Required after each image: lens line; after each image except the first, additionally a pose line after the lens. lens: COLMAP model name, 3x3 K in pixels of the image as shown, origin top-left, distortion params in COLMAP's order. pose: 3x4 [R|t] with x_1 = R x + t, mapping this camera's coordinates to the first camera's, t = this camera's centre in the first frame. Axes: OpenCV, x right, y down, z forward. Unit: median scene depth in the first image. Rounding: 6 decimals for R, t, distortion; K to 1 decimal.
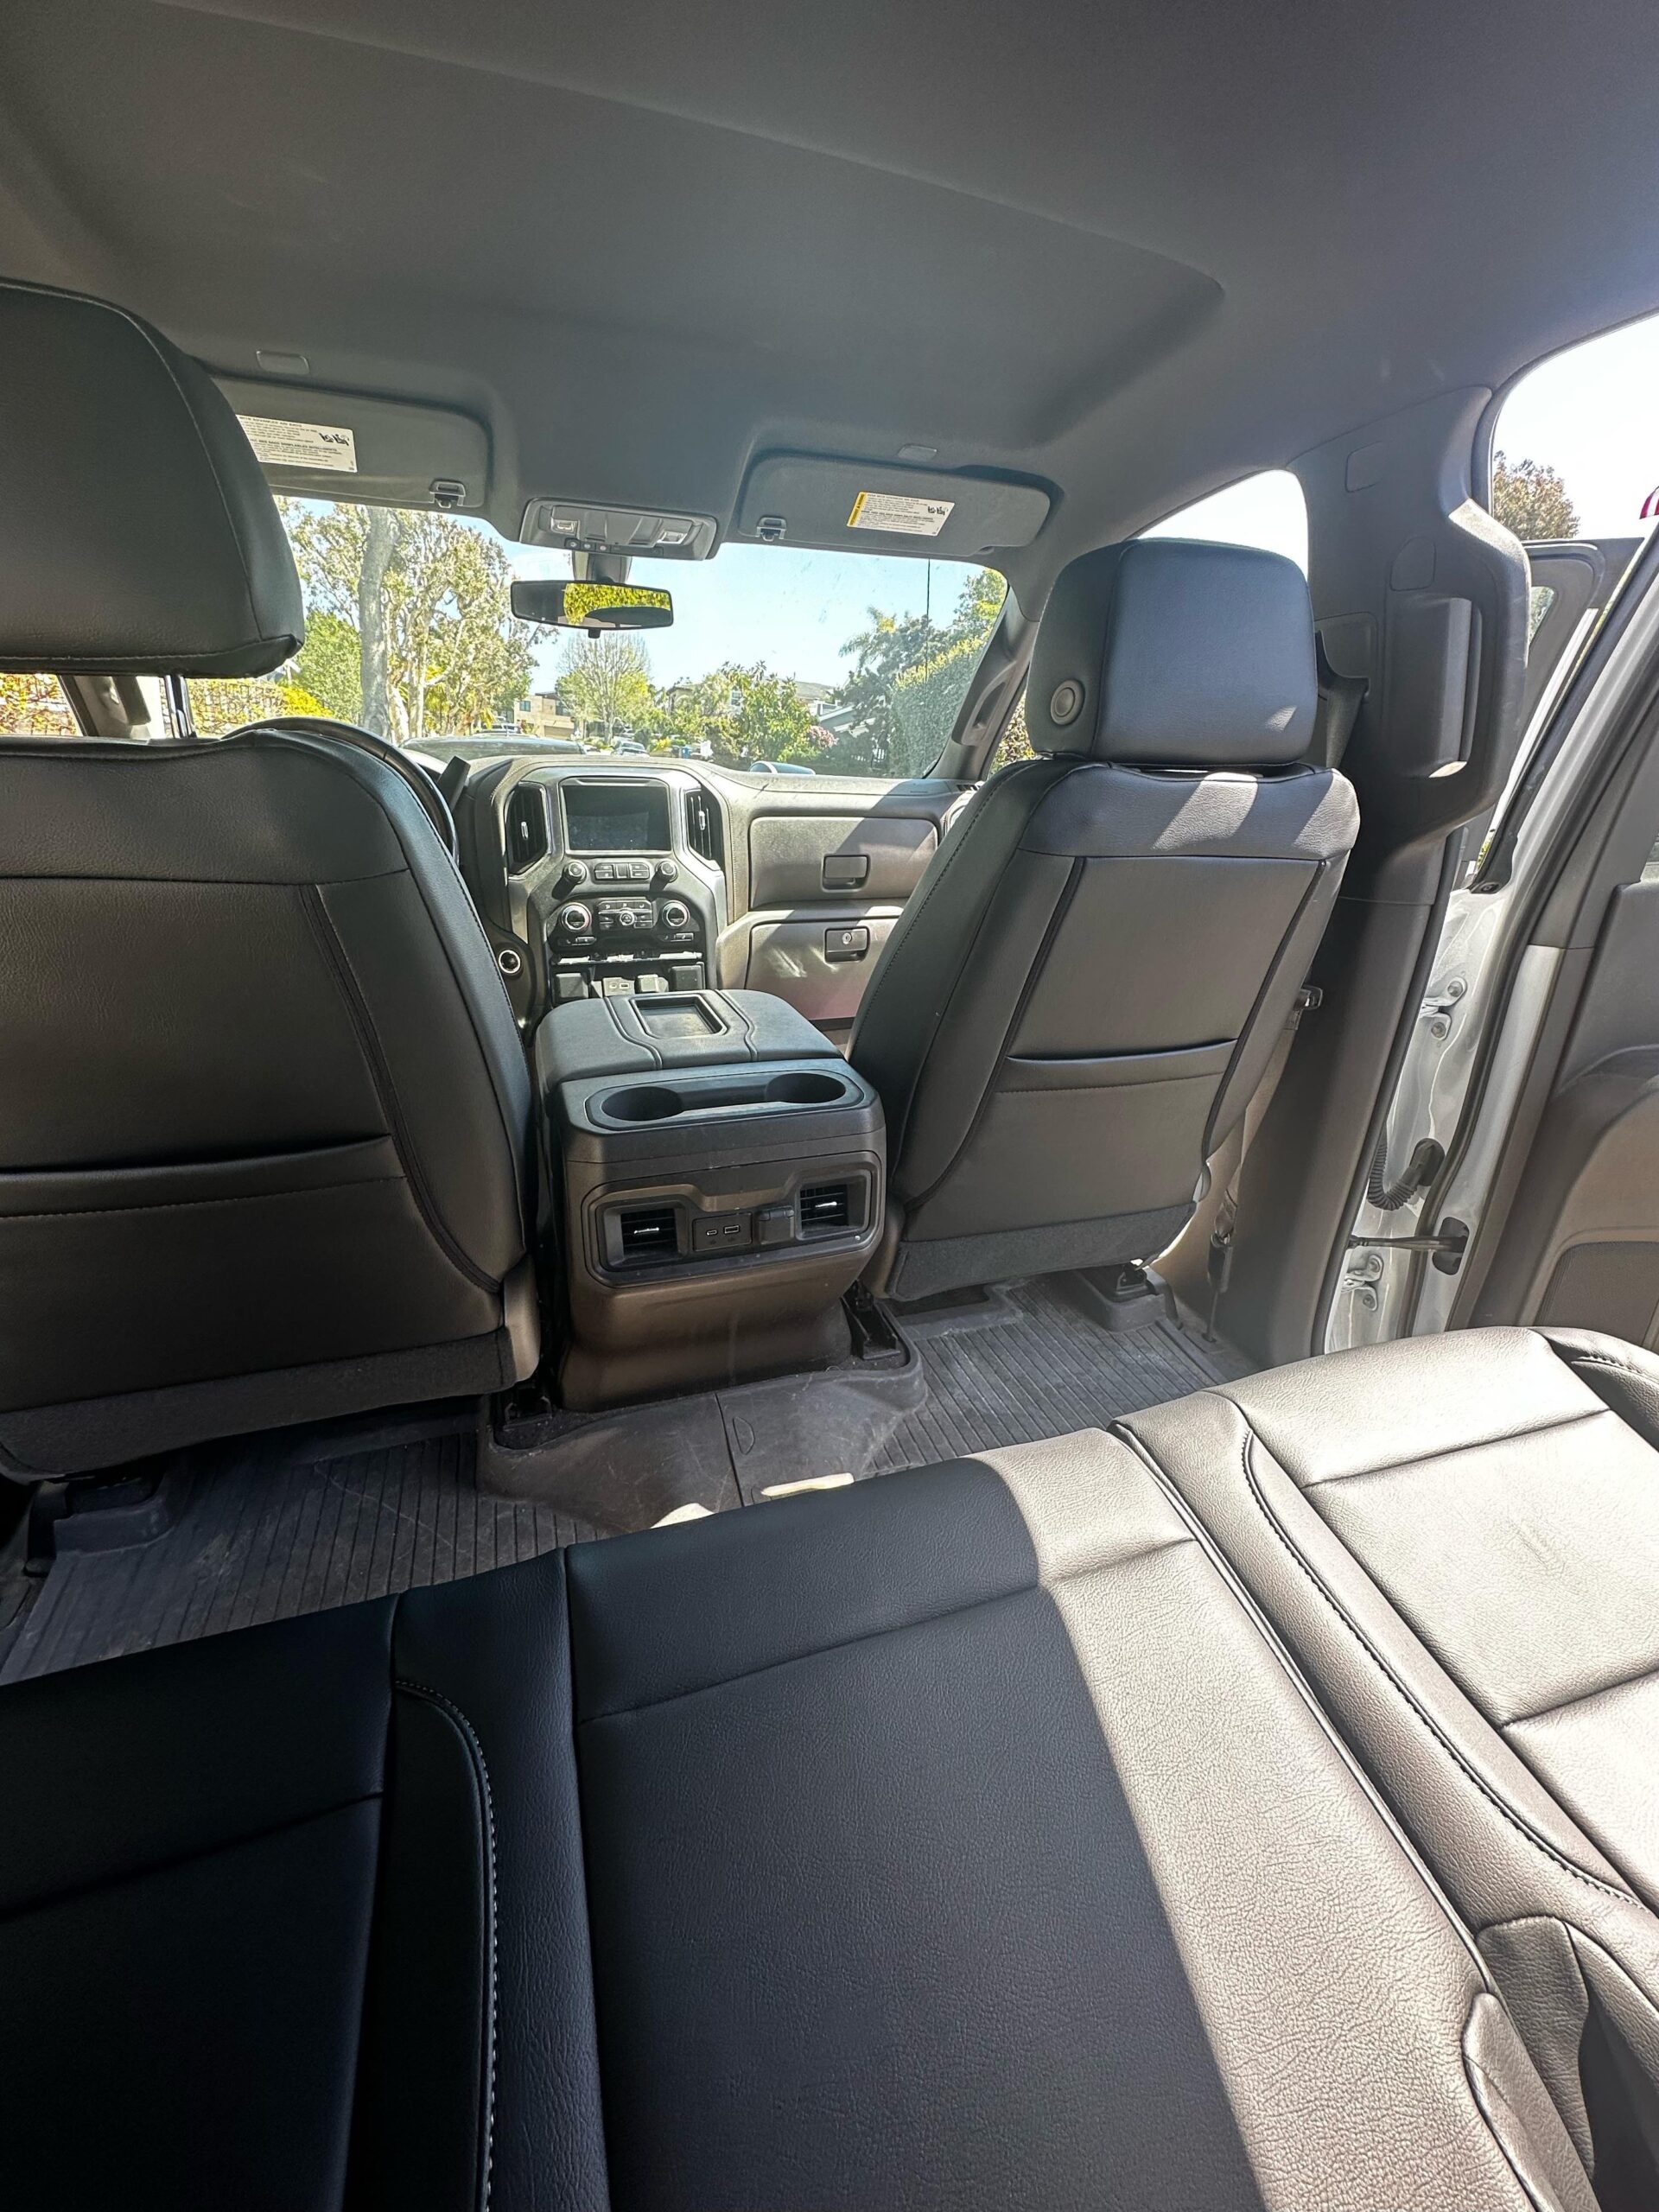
lens RADIAL K [[886.0, 0, 829.5], [0, 886.0, 1106.0], [0, 0, 1]] dist [-0.002499, 0.000535]
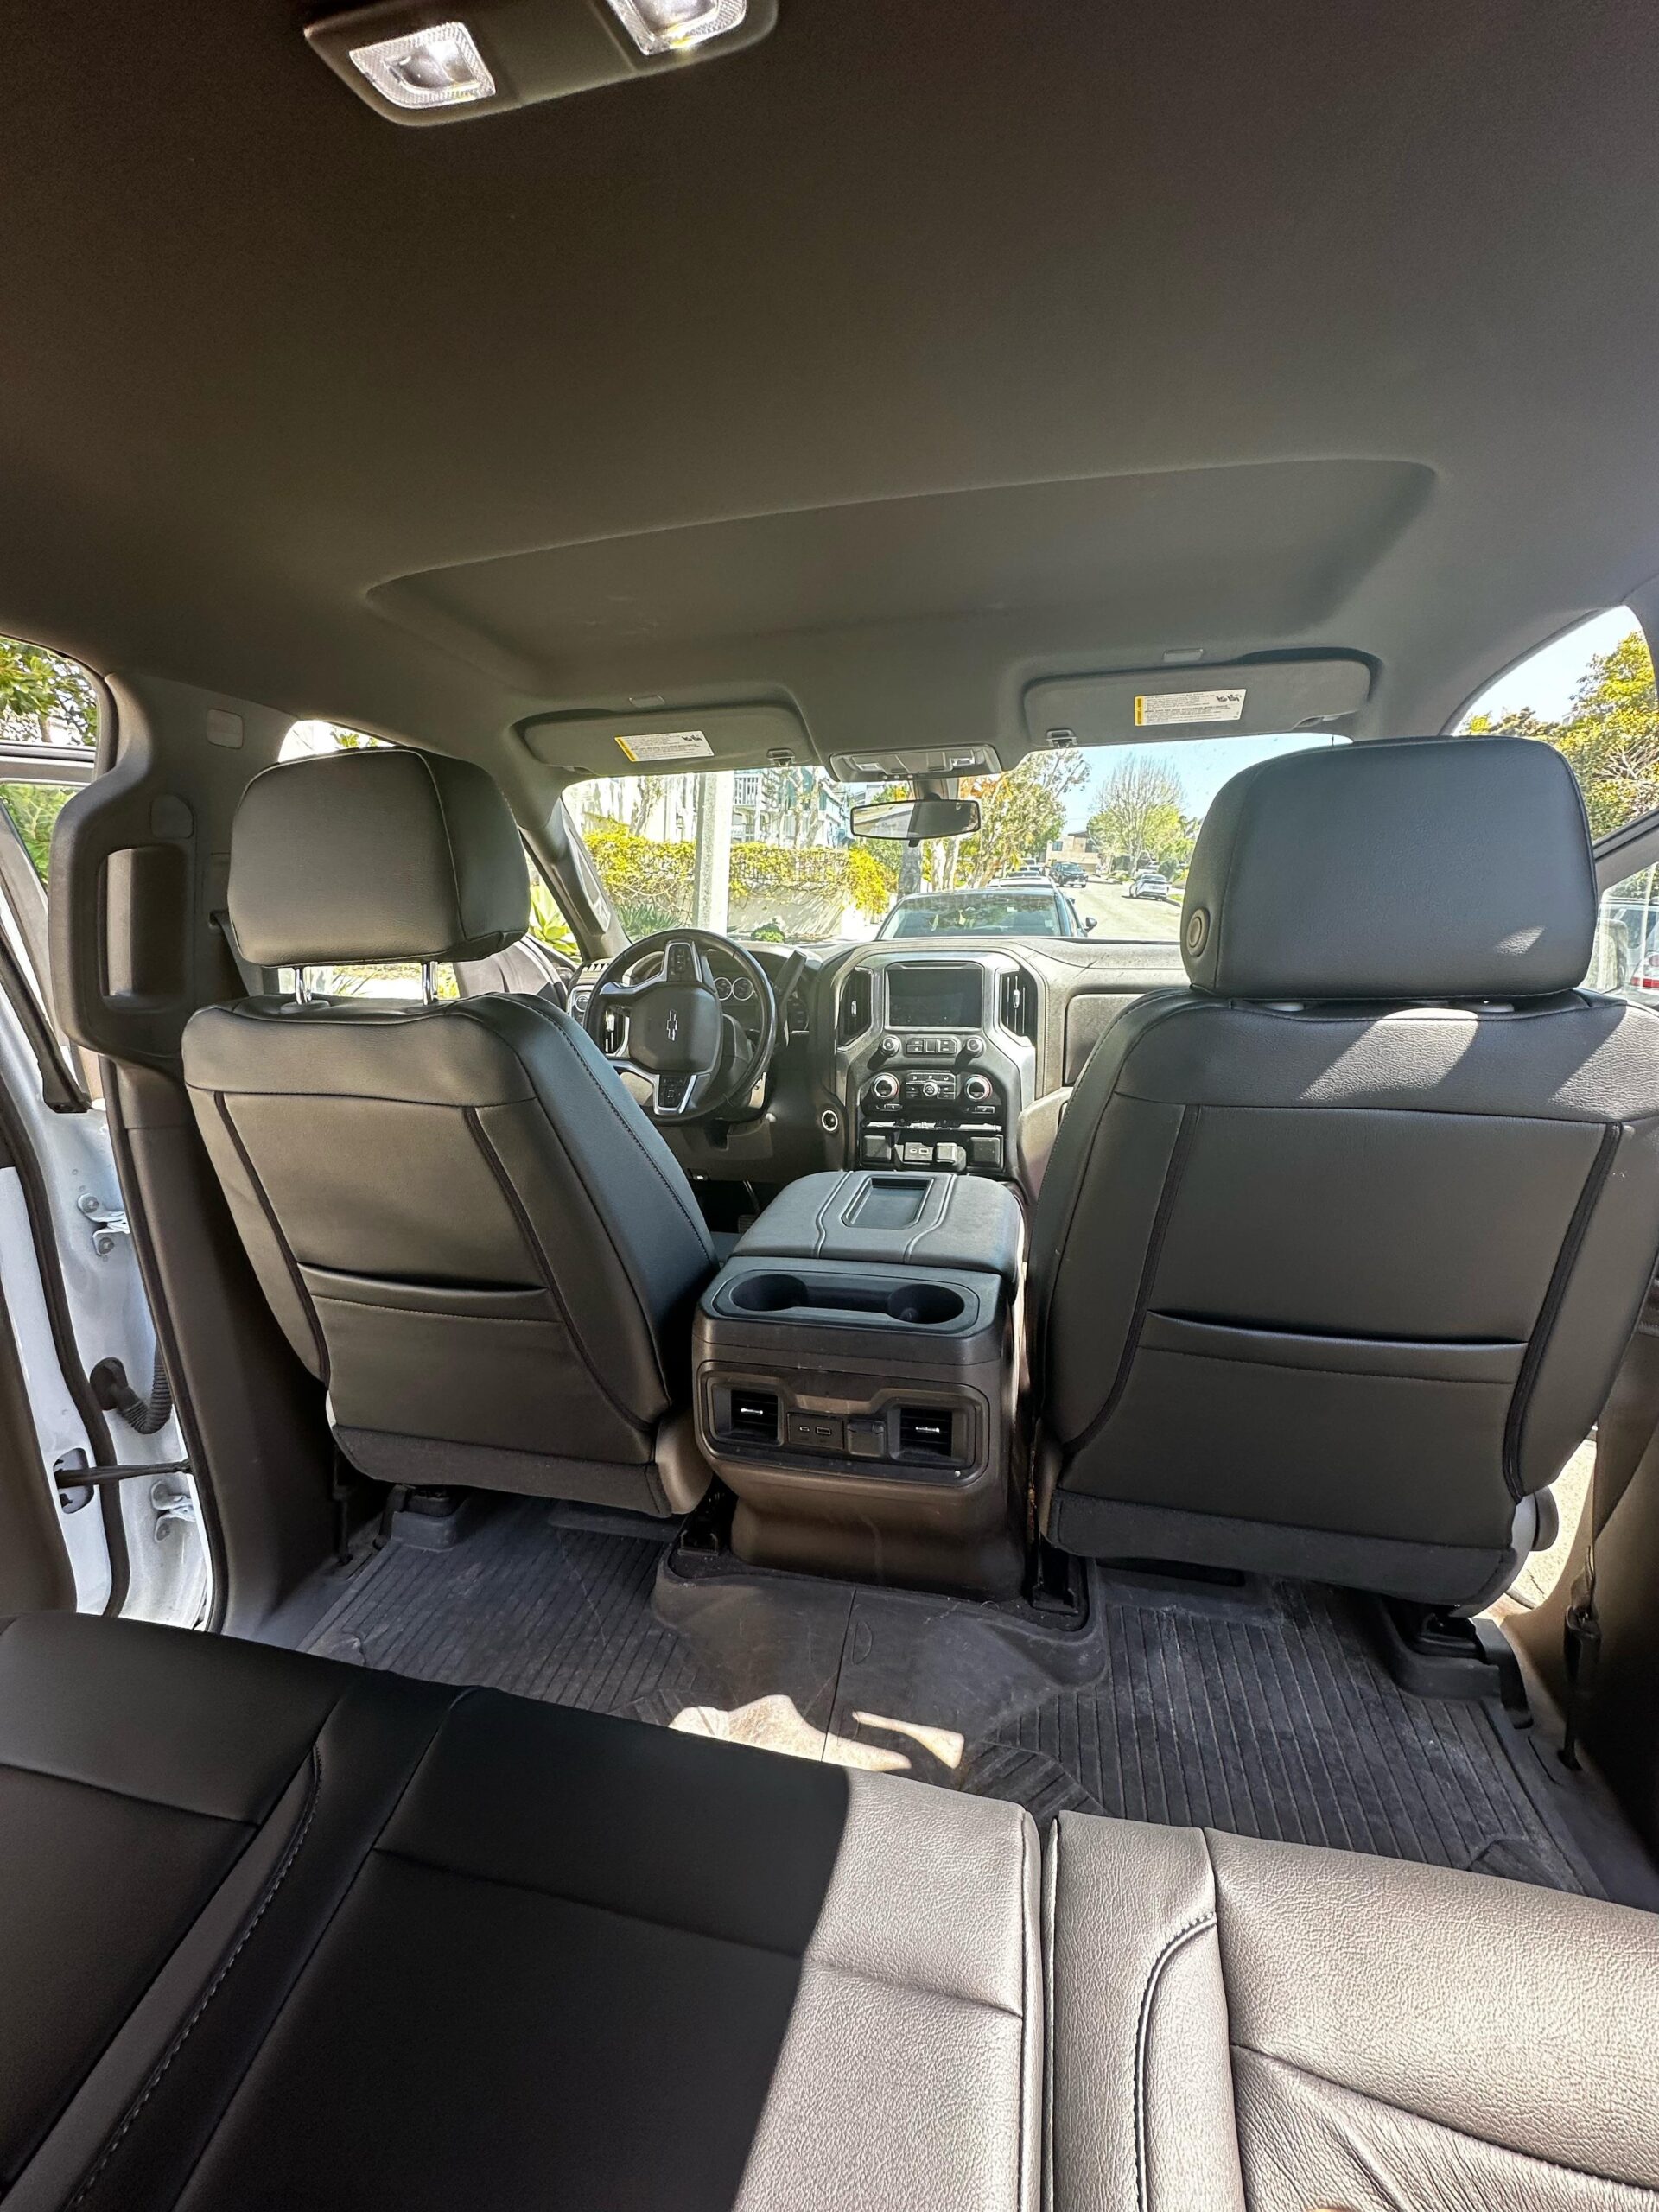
lens RADIAL K [[886.0, 0, 829.5], [0, 886.0, 1106.0], [0, 0, 1]] dist [0.002304, 0.000189]
pose [[0.847965, 0.076139, -0.524555, 0.234304], [-0.145488, 0.985054, -0.092208, -0.079469], [0.509694, 0.154505, 0.846369, 0.043883]]
